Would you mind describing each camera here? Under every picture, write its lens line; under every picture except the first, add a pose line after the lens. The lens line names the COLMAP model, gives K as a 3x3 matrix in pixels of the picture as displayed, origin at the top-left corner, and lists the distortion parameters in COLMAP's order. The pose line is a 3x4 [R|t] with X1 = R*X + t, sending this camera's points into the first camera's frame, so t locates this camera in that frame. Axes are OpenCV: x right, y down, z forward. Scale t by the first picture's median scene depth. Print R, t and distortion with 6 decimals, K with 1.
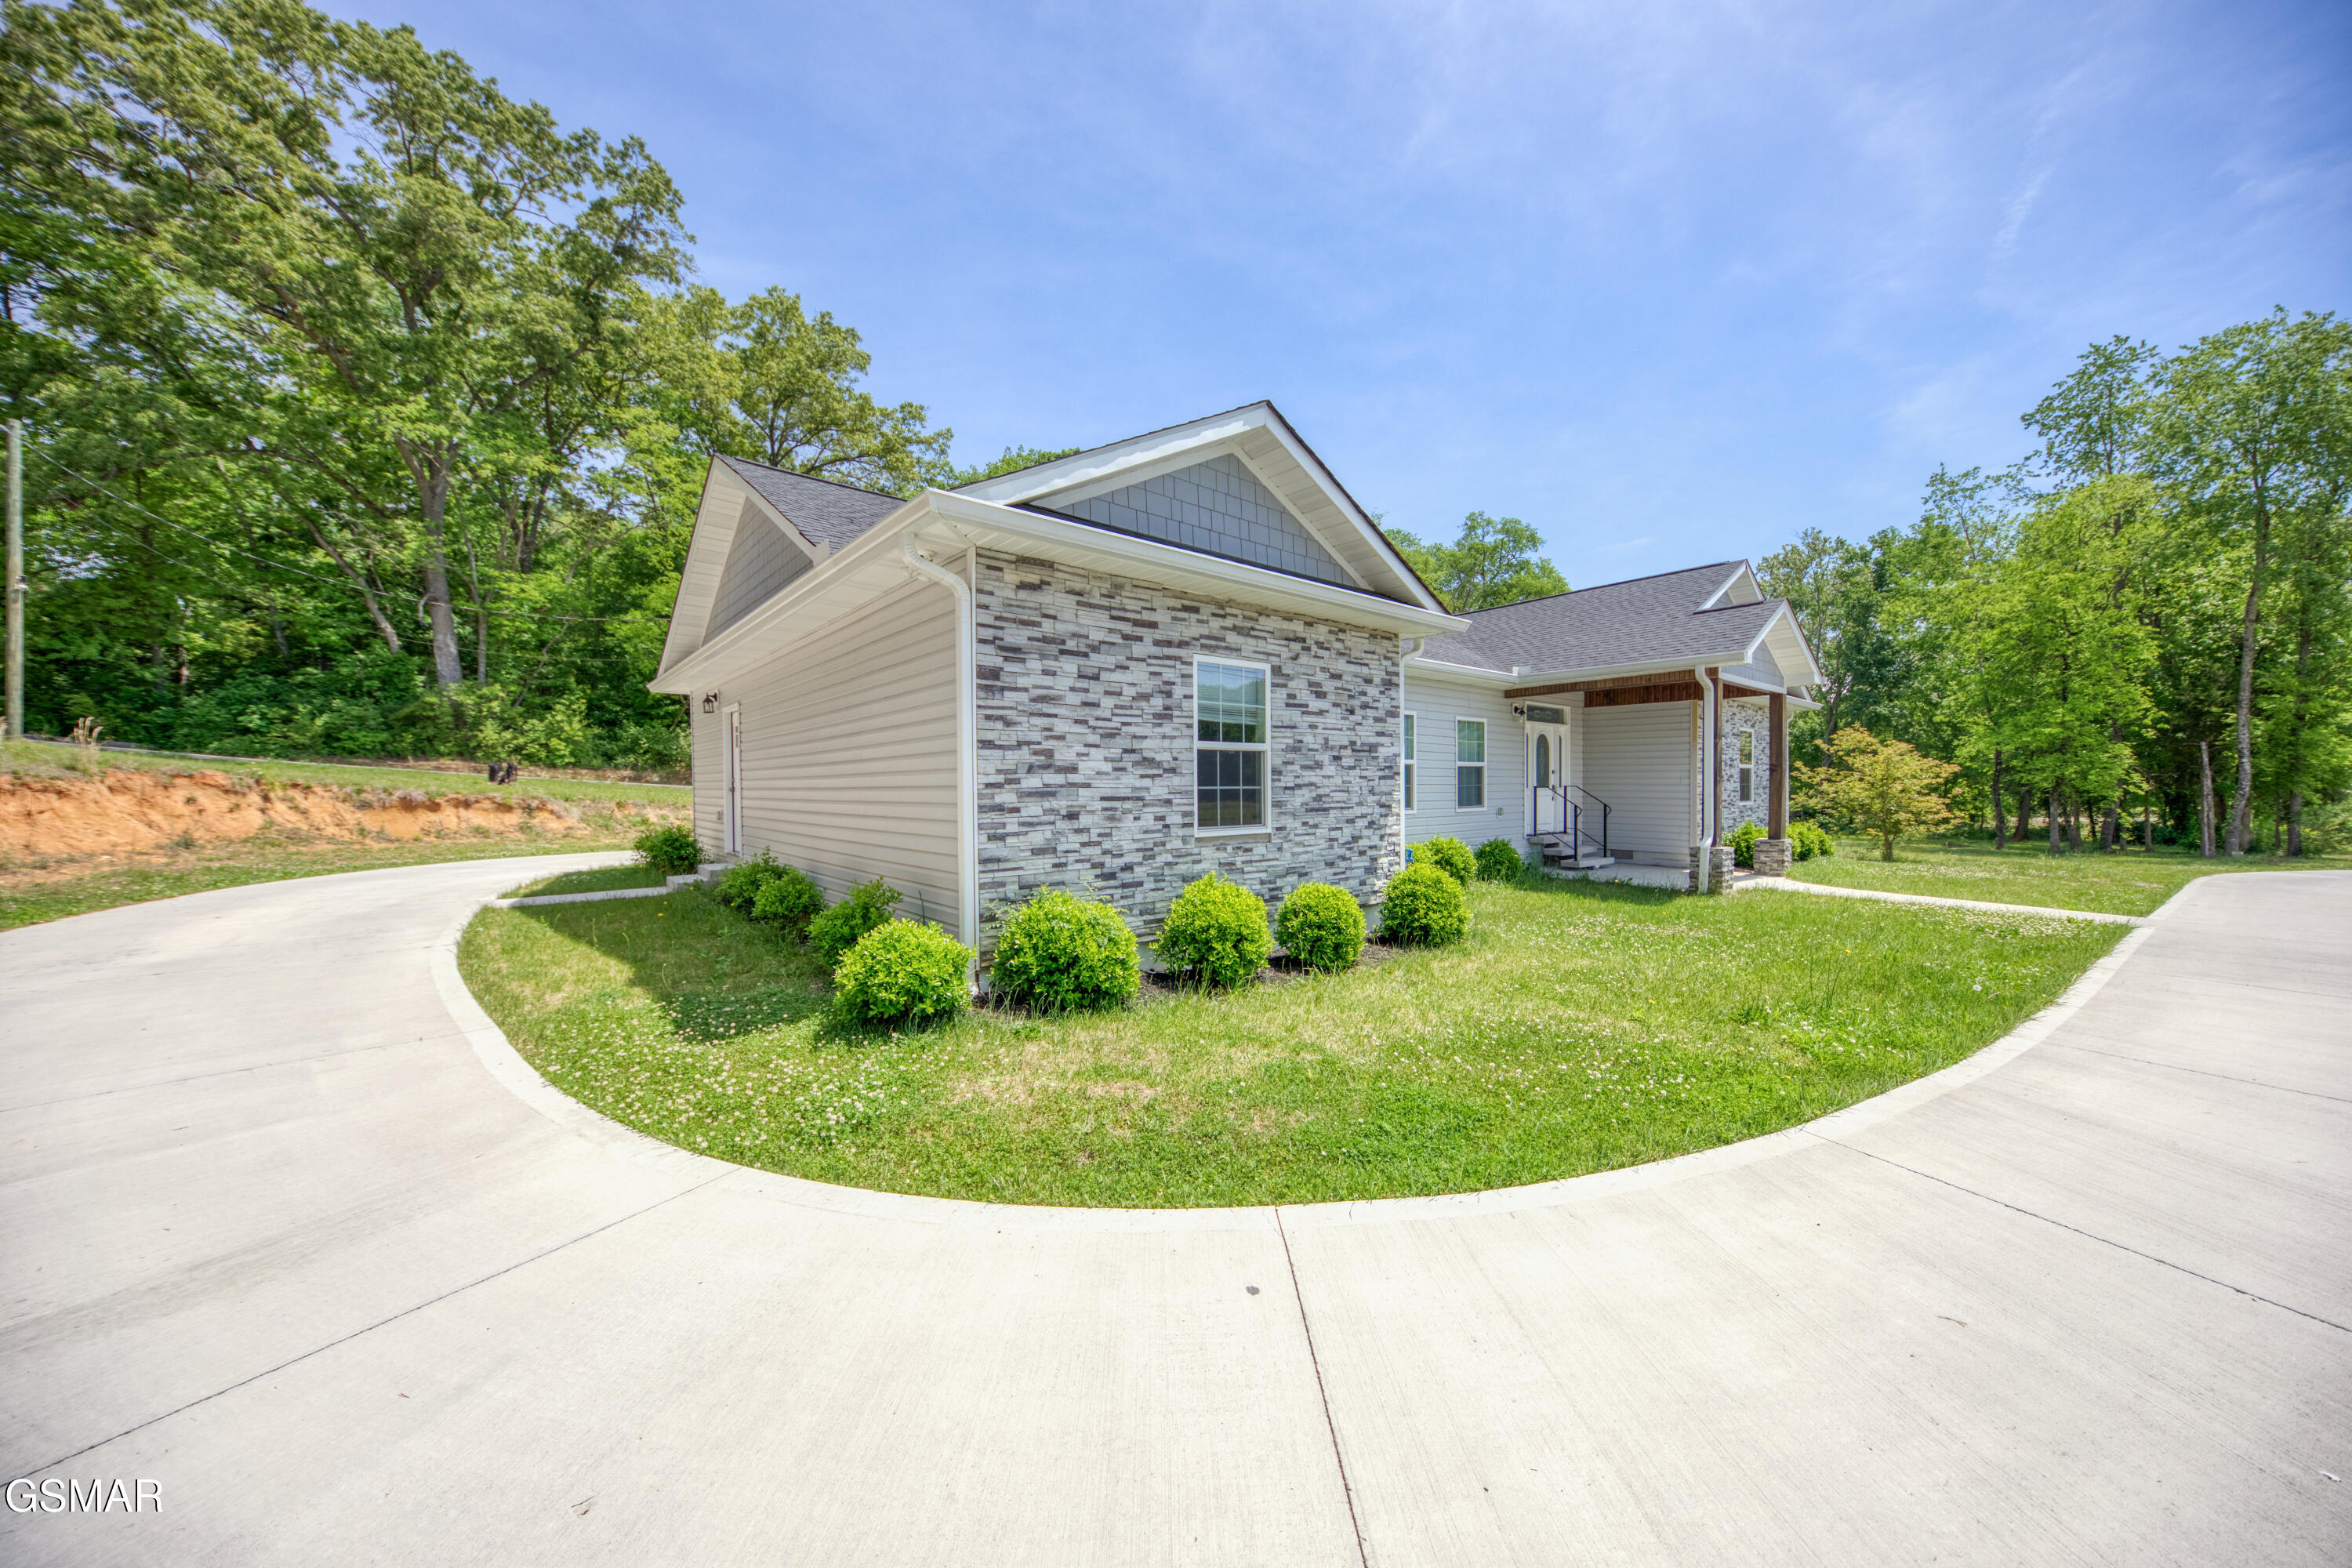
lens RADIAL K [[835.6, 0, 1232.8], [0, 835.6, 784.3], [0, 0, 1]] dist [0.010355, -0.001352]
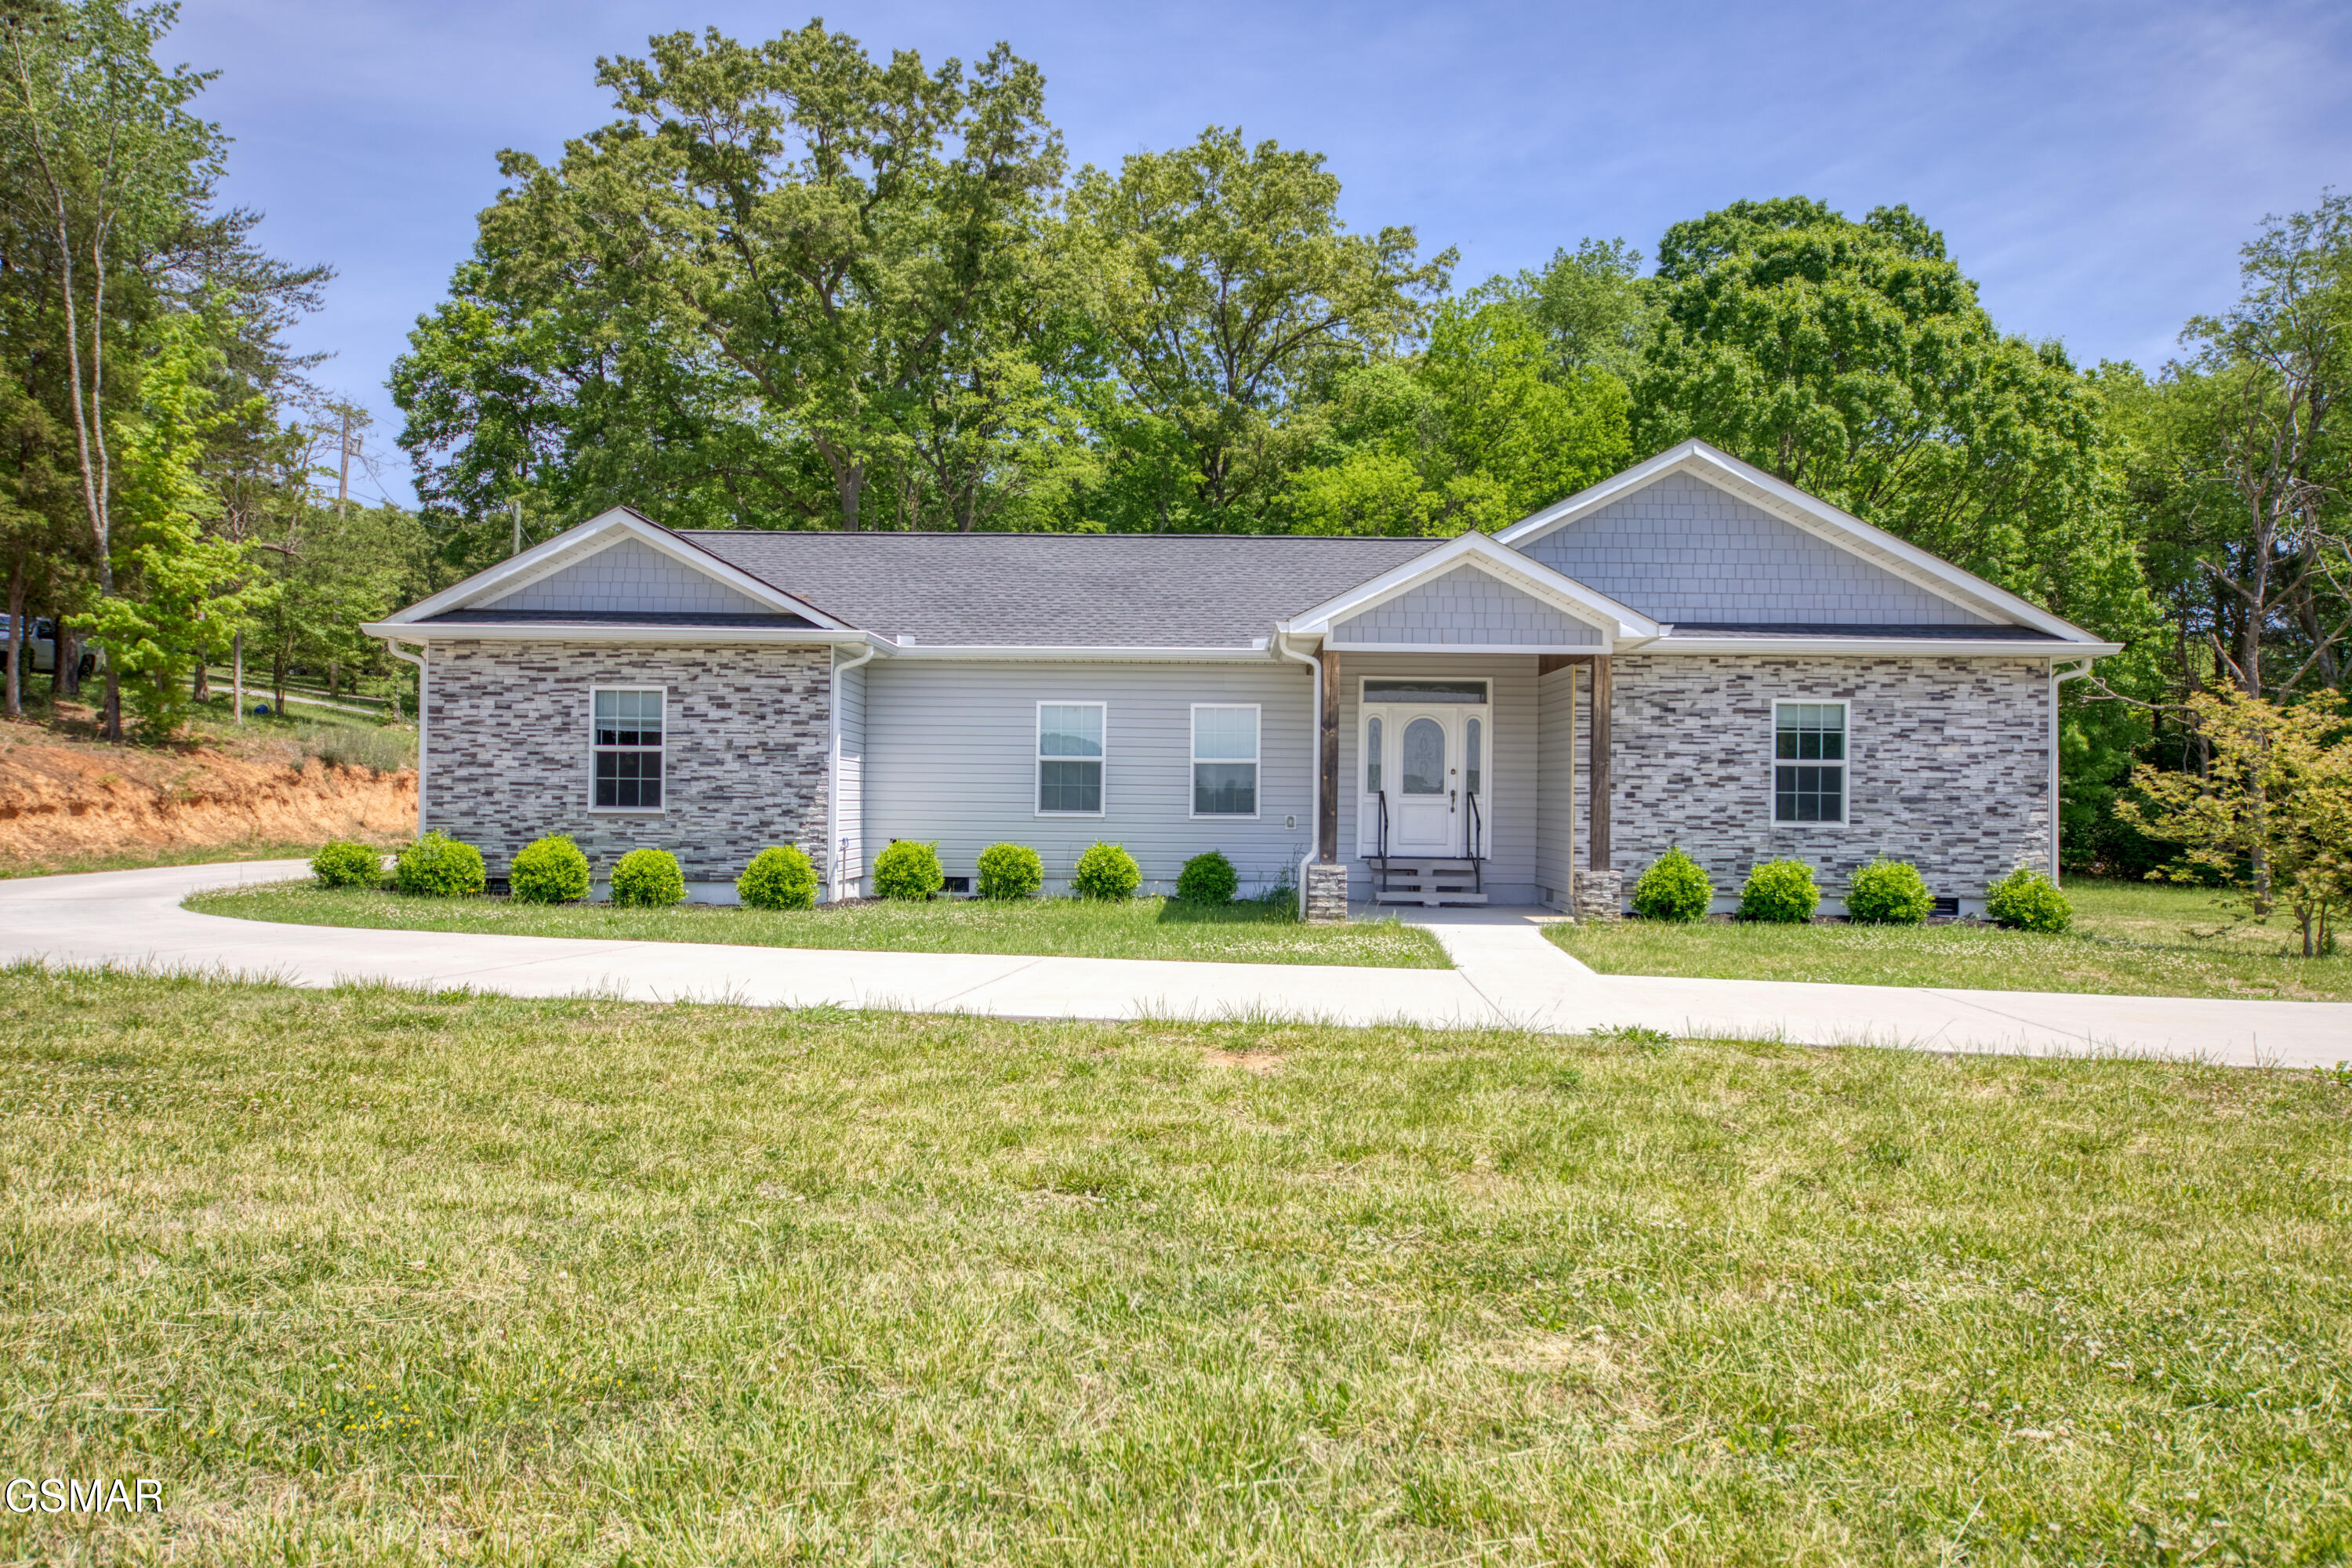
lens RADIAL K [[1518.3, 0, 1159.2], [0, 1518.3, 793.4], [0, 0, 1]] dist [0.013809, 0.005403]
pose [[0.745337, 0.011590, -0.666587, 2.266432], [-0.013383, 0.999908, 0.002422, 0.010486], [0.666553, 0.007115, 0.745424, -0.279528]]
